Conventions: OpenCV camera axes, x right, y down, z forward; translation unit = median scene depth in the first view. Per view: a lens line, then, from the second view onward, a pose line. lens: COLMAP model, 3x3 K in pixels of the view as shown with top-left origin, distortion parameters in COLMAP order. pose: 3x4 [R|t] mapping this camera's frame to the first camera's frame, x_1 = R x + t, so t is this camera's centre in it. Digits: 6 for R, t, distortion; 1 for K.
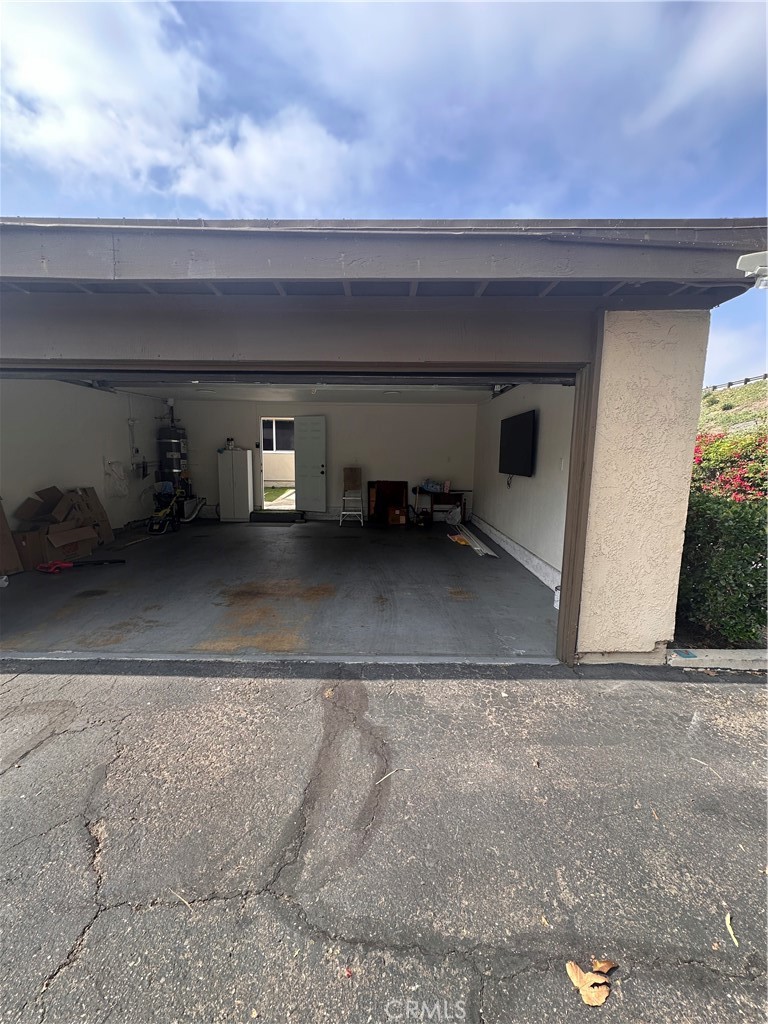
lens RADIAL K [[410.4, 0, 383.2], [0, 410.4, 513.1], [0, 0, 1]] dist [-0.005817, 0.001007]
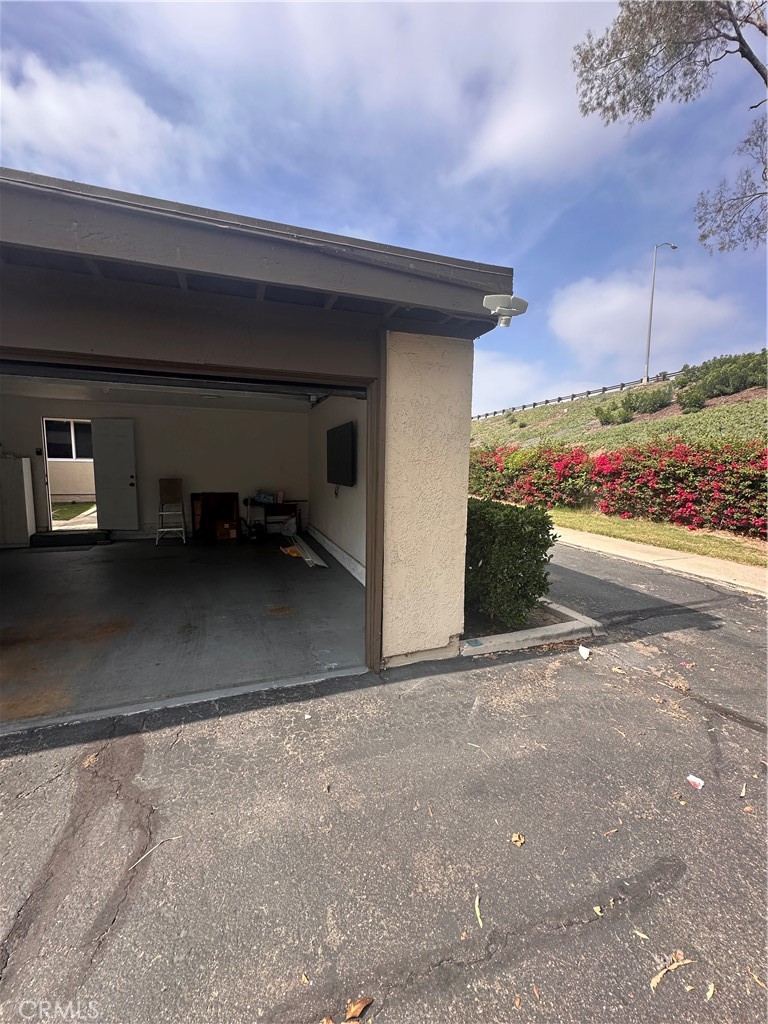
lens RADIAL K [[410.4, 0, 386.1], [0, 410.4, 512.7], [0, 0, 1]] dist [-0.005817, 0.001007]
pose [[0.934066, -0.038894, 0.354976, 0.131083], [0.046441, 0.998840, -0.012762, -0.010529], [-0.354068, 0.028406, 0.934788, 0.024072]]
